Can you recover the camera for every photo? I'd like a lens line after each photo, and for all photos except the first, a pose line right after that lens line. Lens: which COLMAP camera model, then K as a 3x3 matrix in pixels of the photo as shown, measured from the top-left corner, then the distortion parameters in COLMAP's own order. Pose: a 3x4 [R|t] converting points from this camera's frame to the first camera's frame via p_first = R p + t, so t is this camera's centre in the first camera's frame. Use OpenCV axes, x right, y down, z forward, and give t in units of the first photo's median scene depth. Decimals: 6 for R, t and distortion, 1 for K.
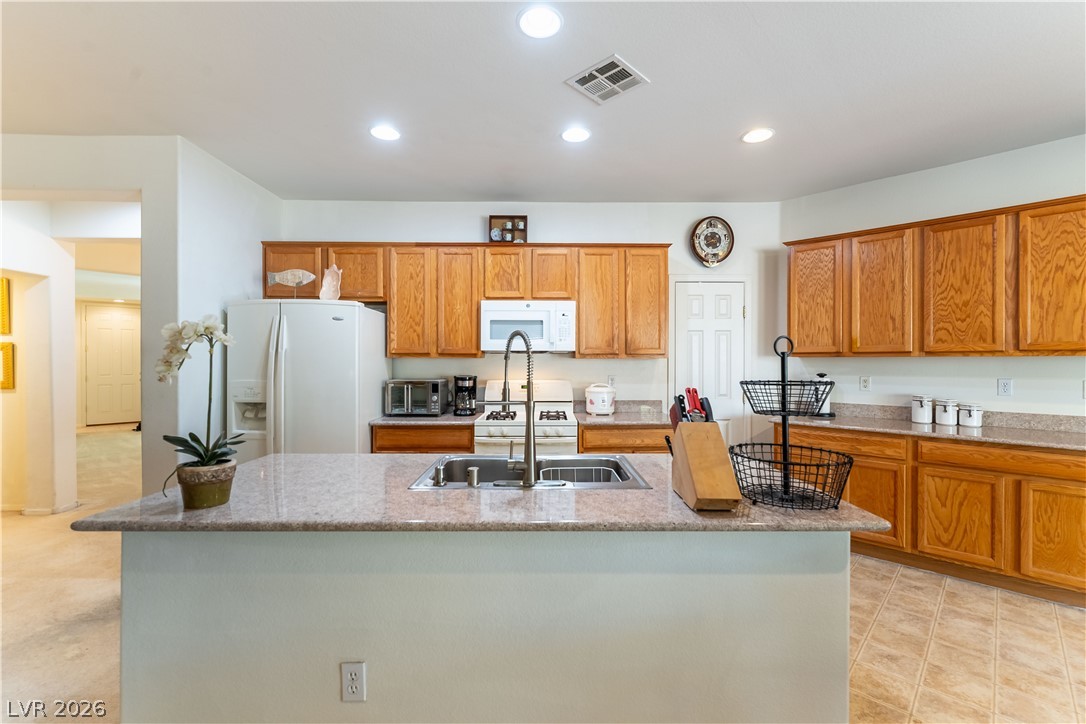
lens RADIAL K [[455.8, 0, 541.3], [0, 455.8, 366.0], [0, 0, 1]] dist [-0.004236, 0.000291]
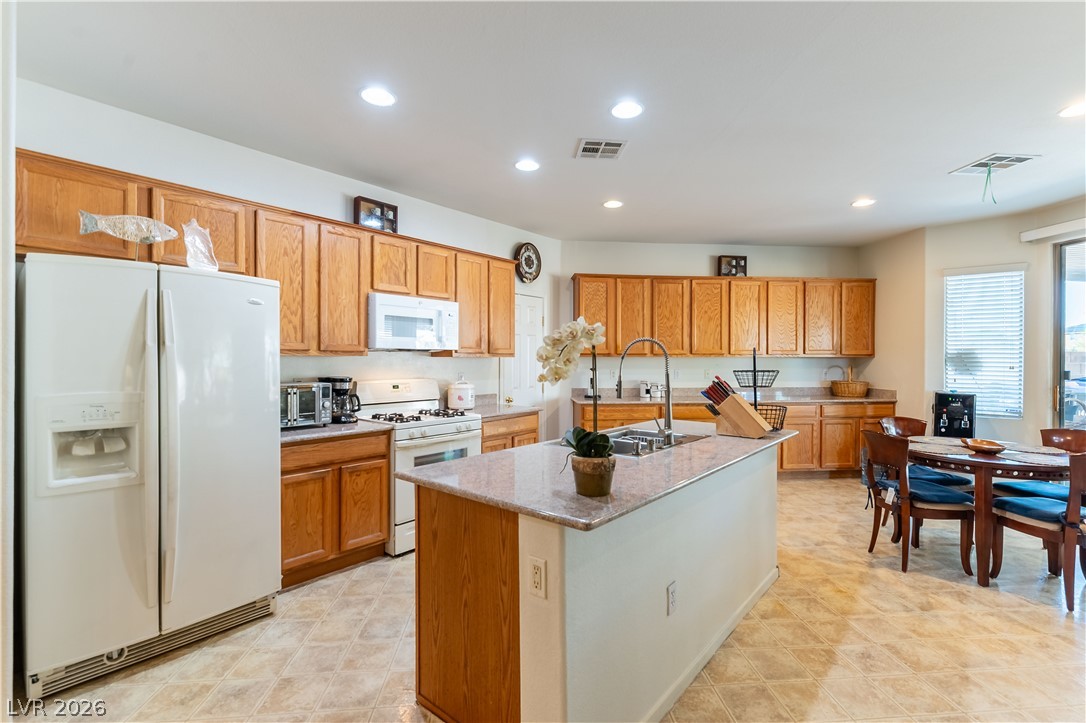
lens RADIAL K [[476.2, 0, 545.4], [0, 476.2, 361.7], [0, 0, 1]] dist [-0.019352, 0.000461]
pose [[0.656080, -0.004019, 0.754680, -0.619630], [0.008366, 0.999963, -0.001947, -0.001954], [-0.754645, 0.007591, 0.656090, 0.129363]]
